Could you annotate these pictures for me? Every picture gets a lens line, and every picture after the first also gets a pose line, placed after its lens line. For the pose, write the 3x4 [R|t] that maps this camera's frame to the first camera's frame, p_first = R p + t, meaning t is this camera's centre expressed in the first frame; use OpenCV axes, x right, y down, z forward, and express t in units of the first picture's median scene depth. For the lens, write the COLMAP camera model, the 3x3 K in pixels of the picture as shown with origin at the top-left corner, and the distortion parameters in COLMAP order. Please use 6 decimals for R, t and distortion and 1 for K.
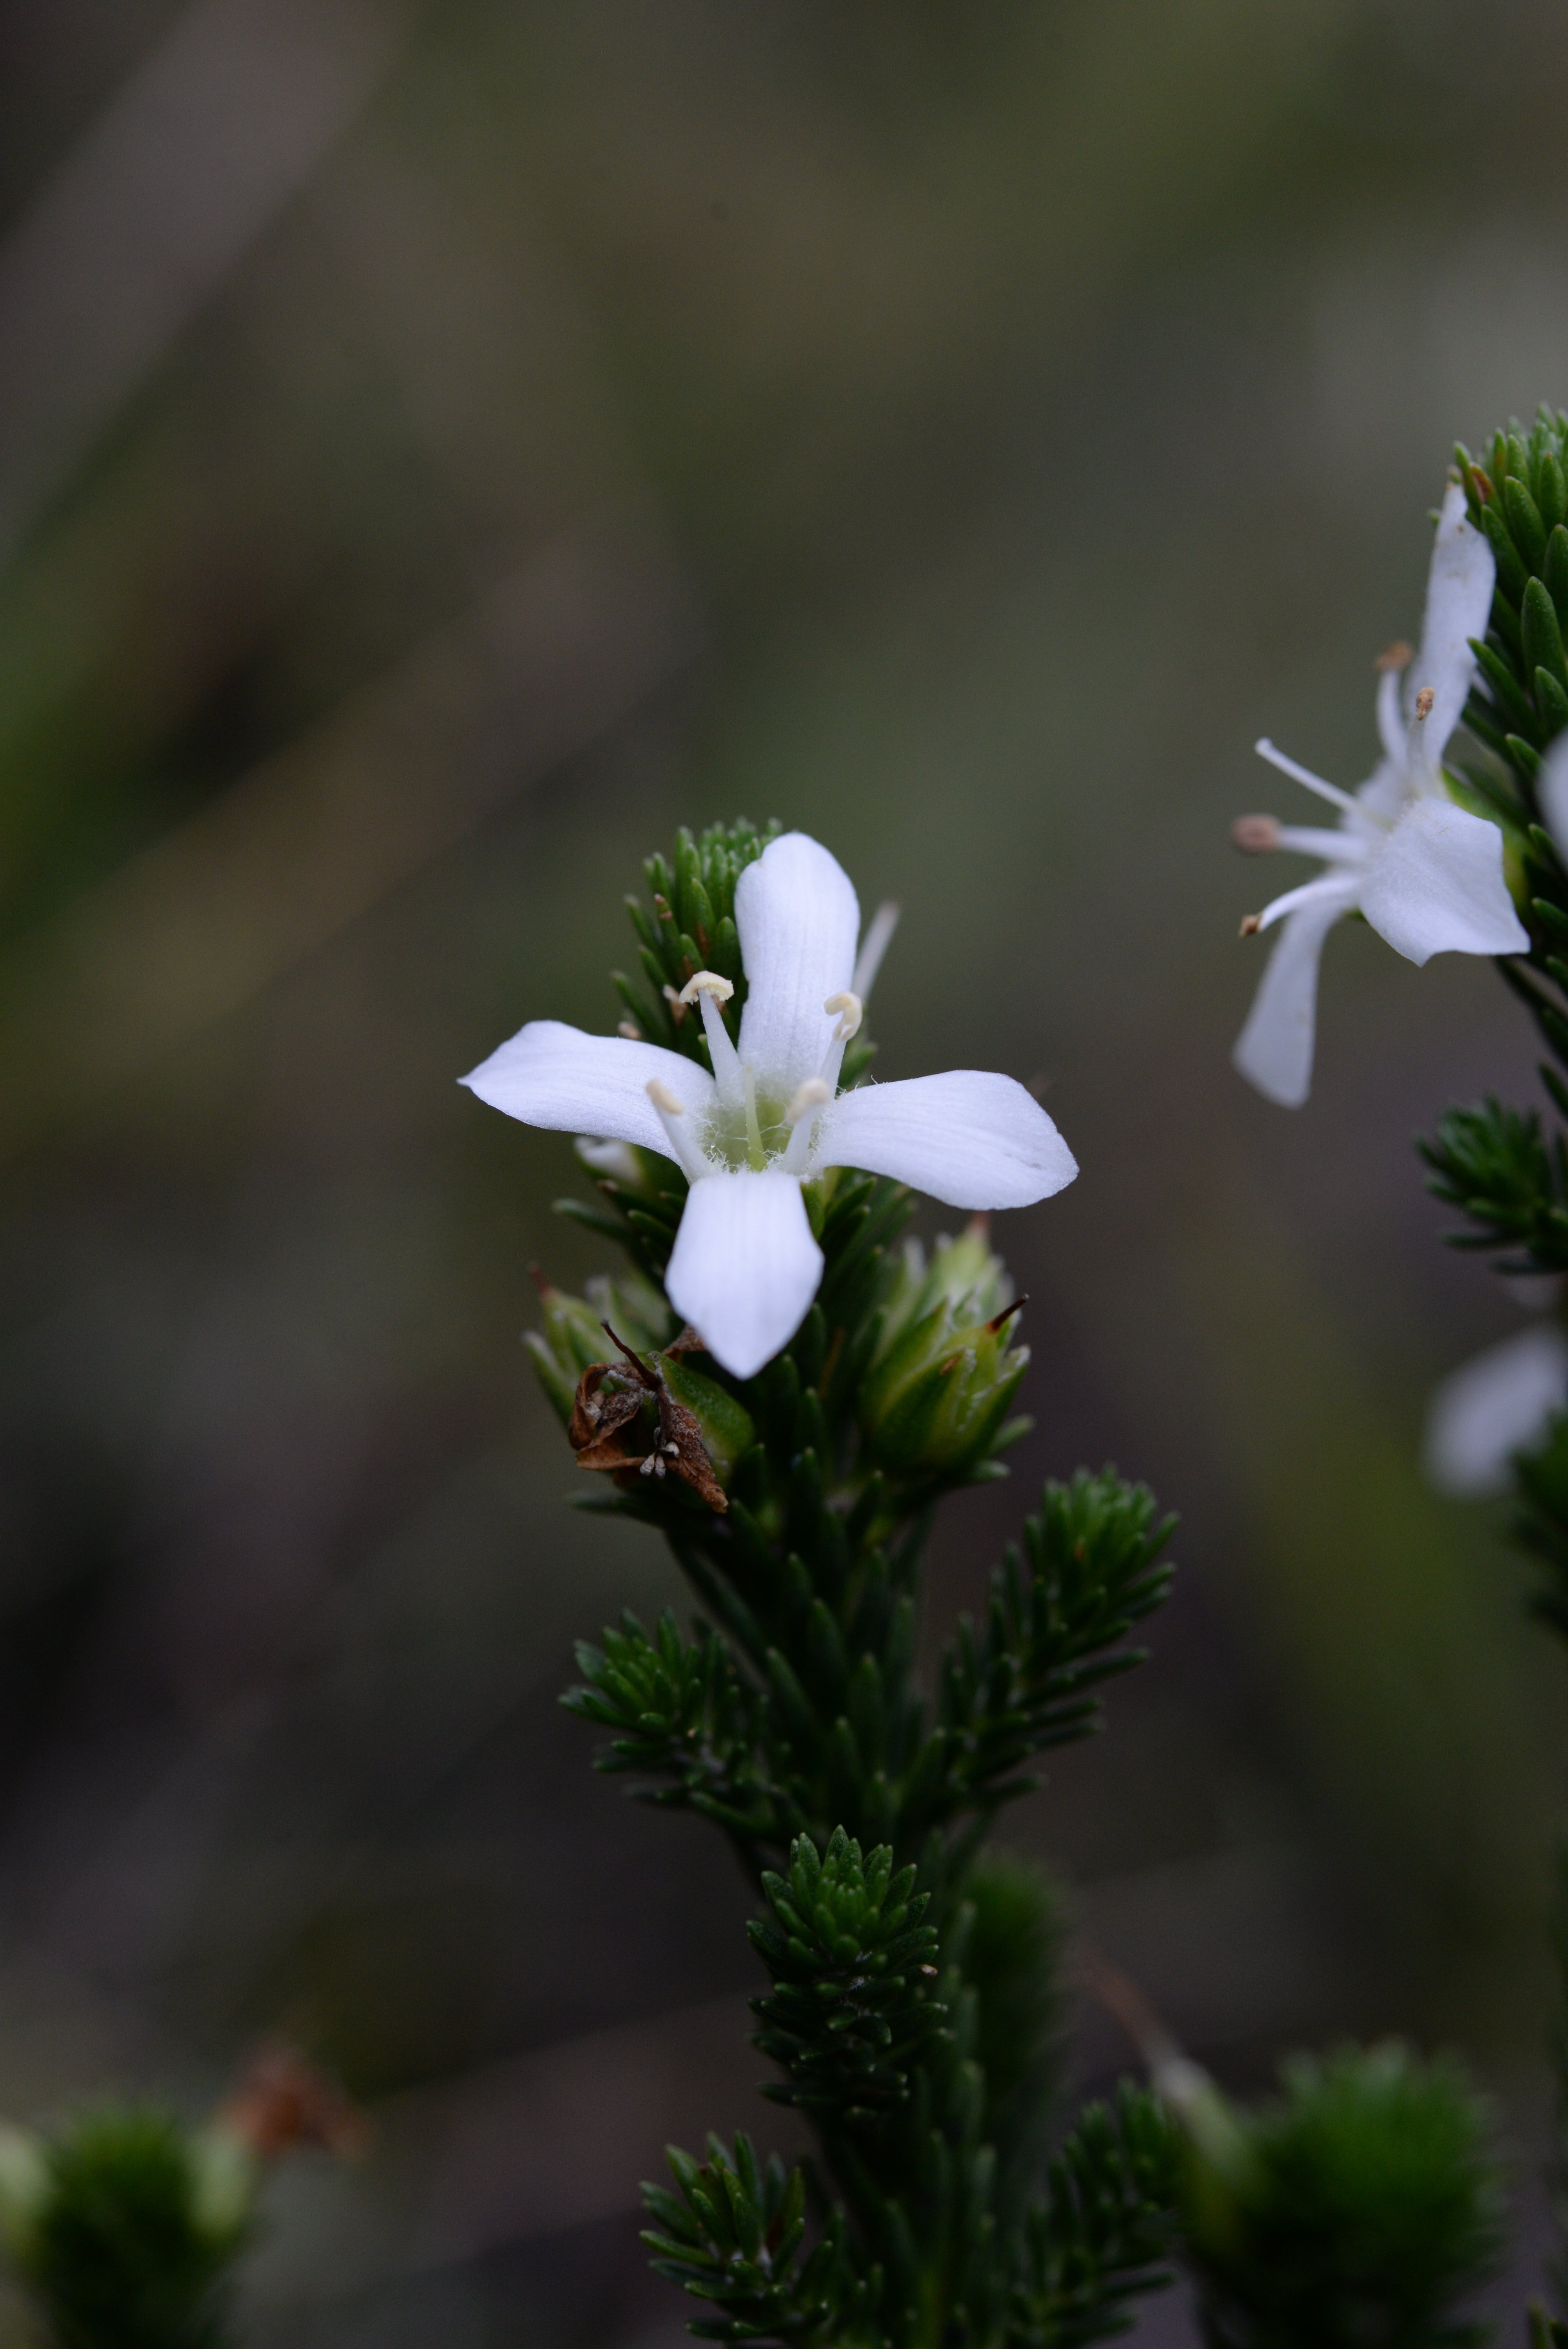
lens RADIAL K [[4101.5, 0, 784.0], [0, 4101.5, 1174.5], [0, 0, 1]] dist [-0.043752, 0.339133]
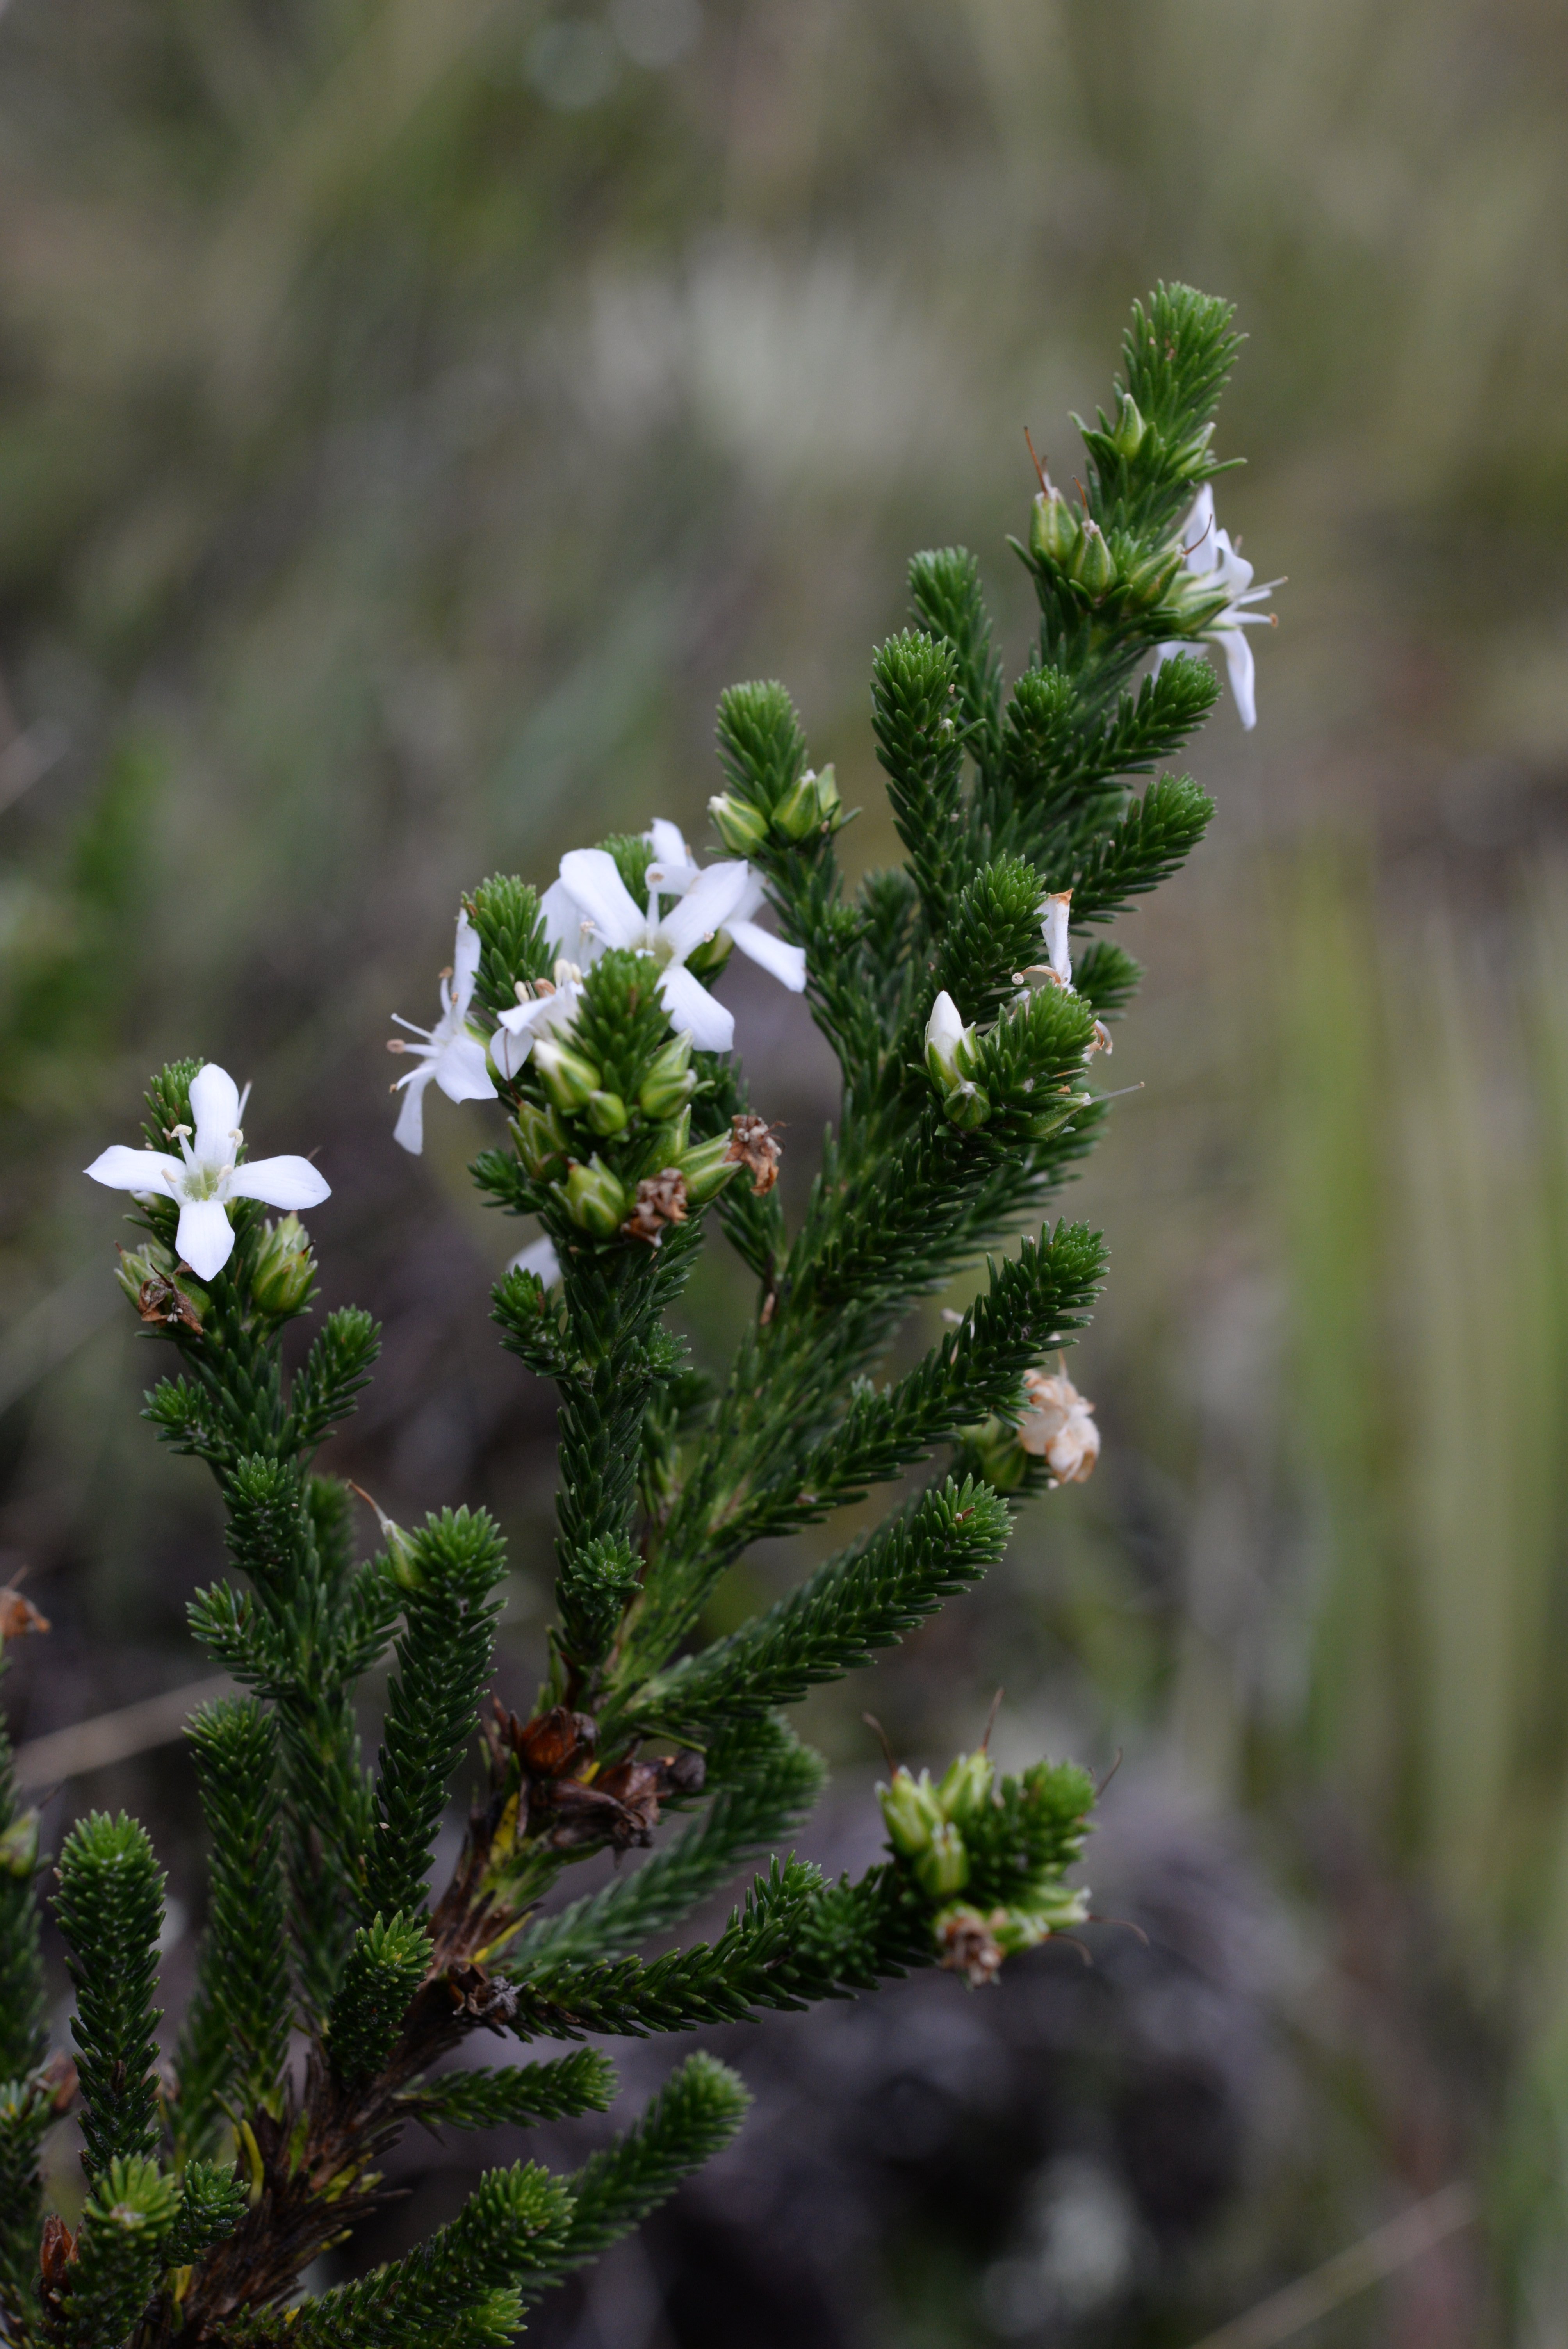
lens RADIAL K [[4101.5, 0, 784.0], [0, 4101.5, 1174.5], [0, 0, 1]] dist [-0.043752, 0.339133]
pose [[0.984372, -0.069431, 0.161839, -0.062527], [0.063280, 0.997075, 0.042863, -0.101046], [-0.164342, -0.031952, 0.985886, -1.540788]]
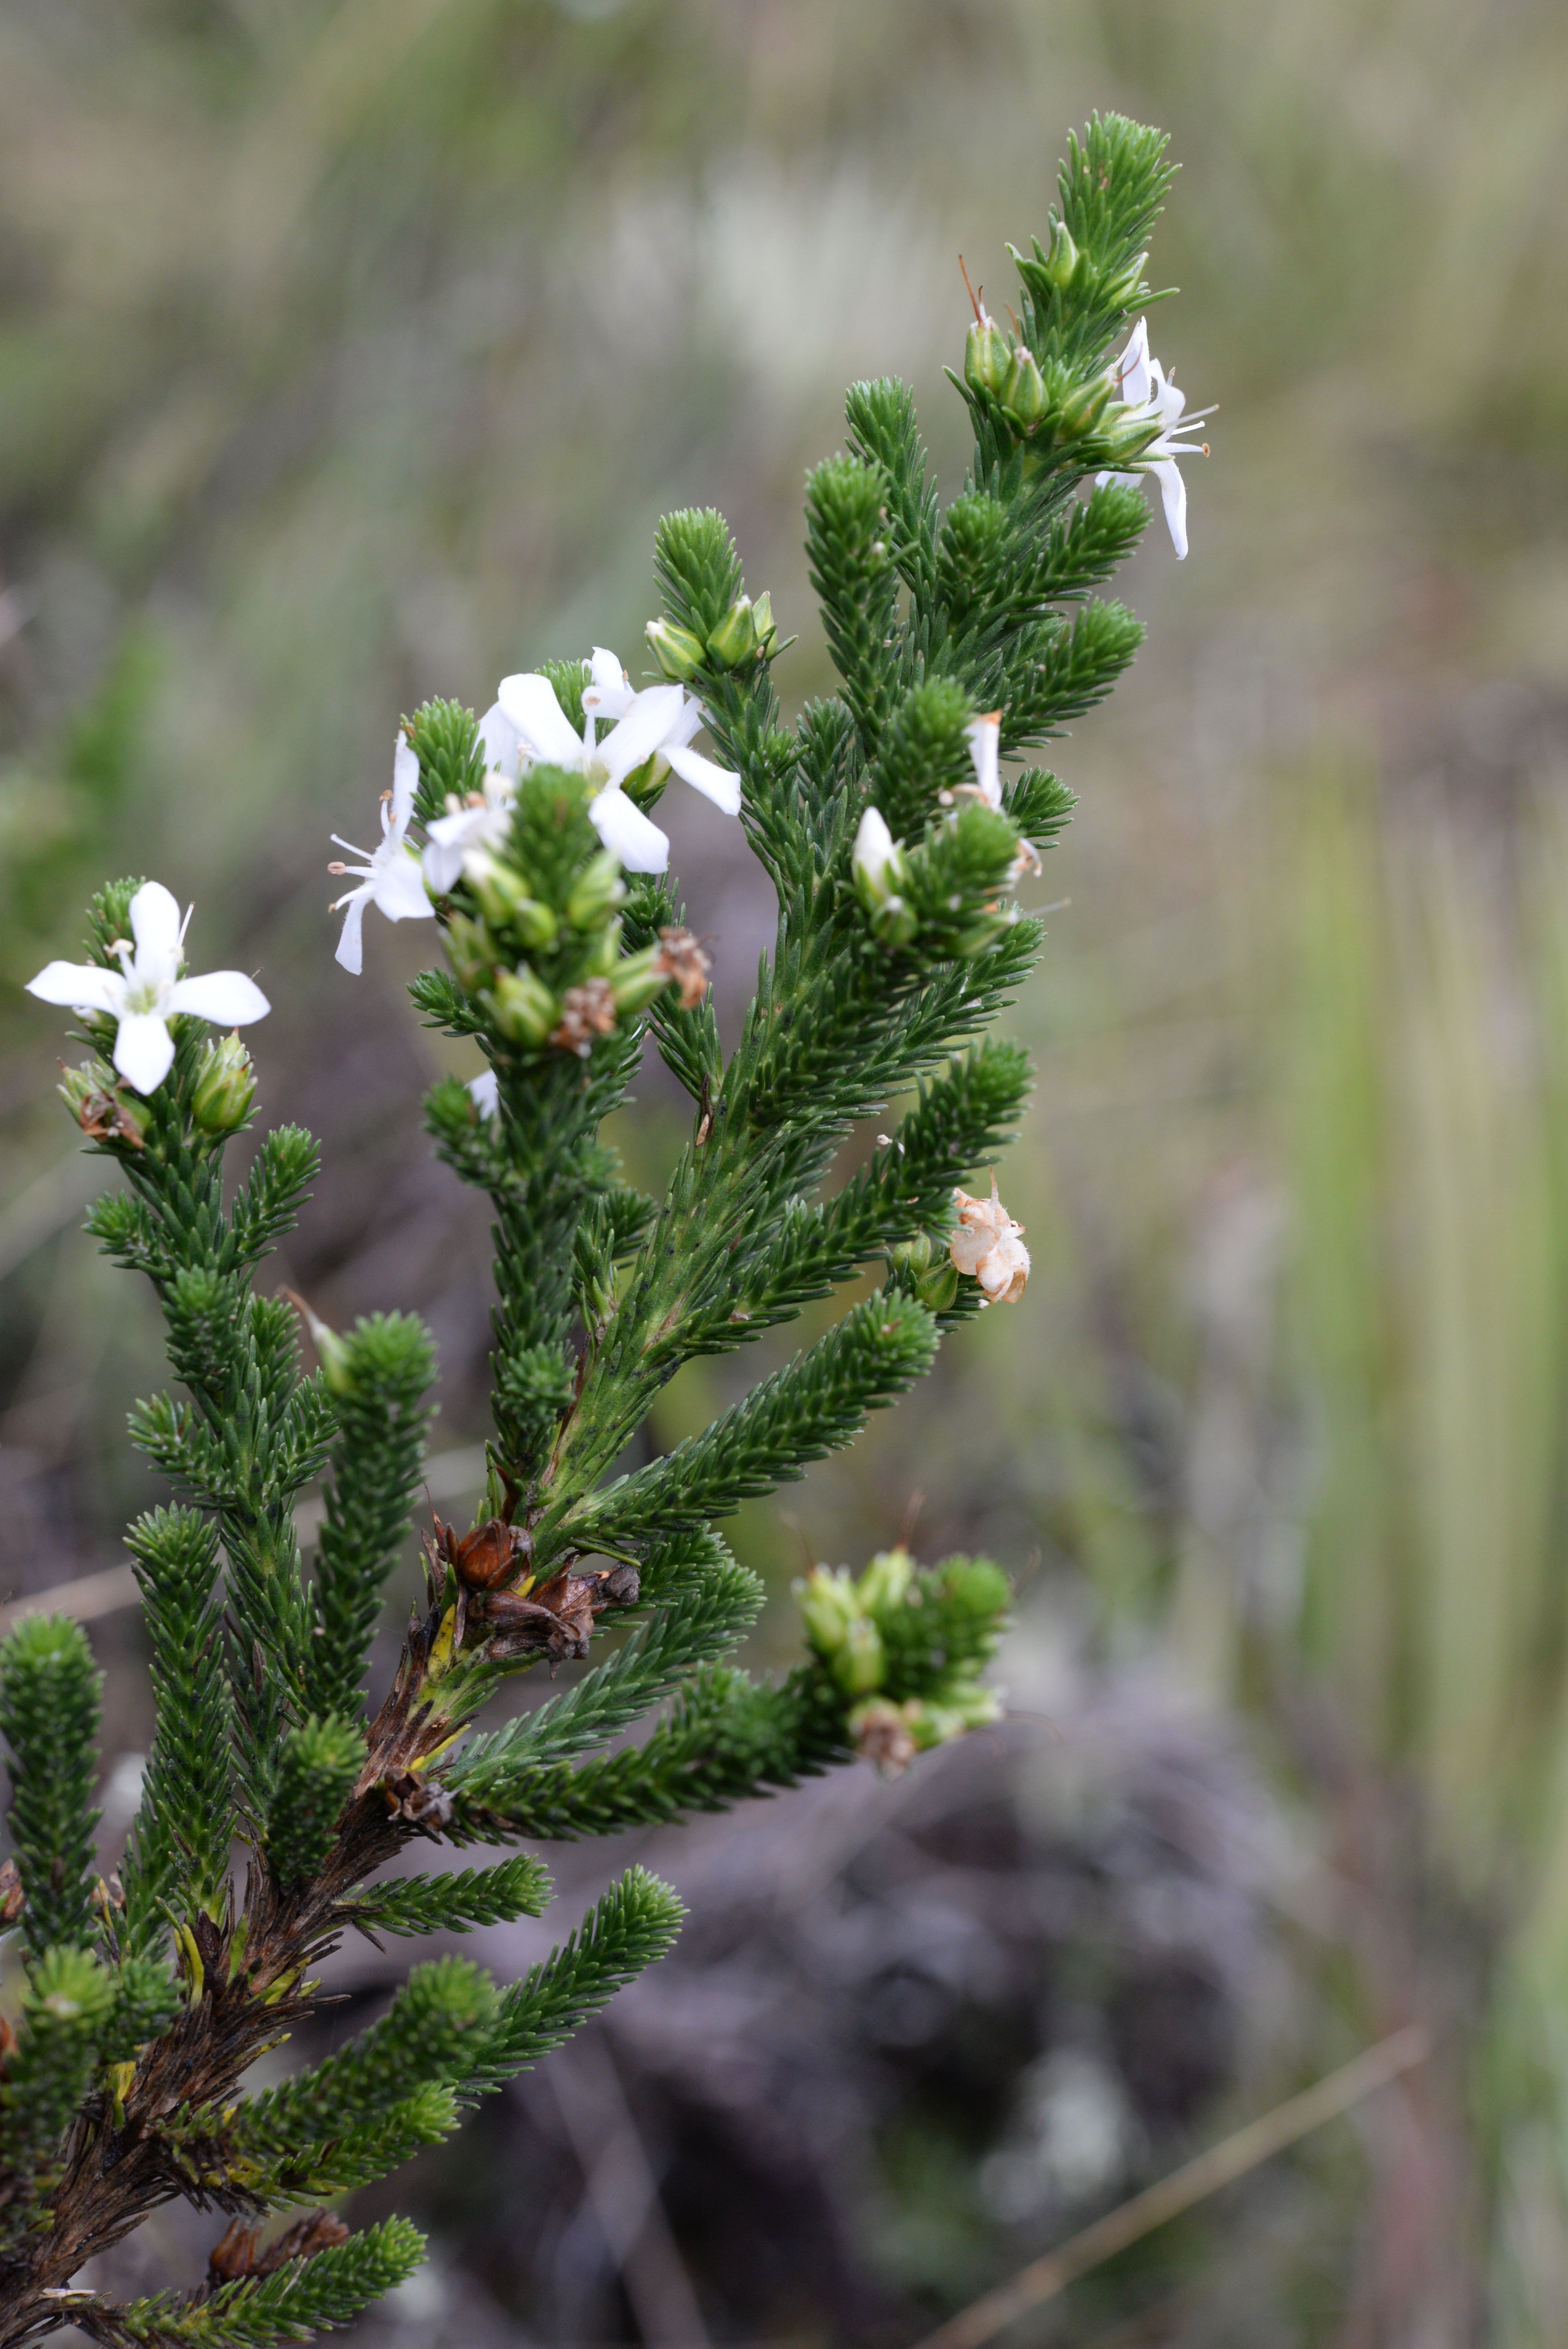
lens RADIAL K [[4101.5, 0, 784.0], [0, 4101.5, 1174.5], [0, 0, 1]] dist [-0.043752, 0.339133]
pose [[0.985785, -0.067634, 0.153800, -0.013848], [0.059190, 0.996511, 0.058840, -0.028713], [-0.157243, -0.048900, 0.986349, -1.587147]]
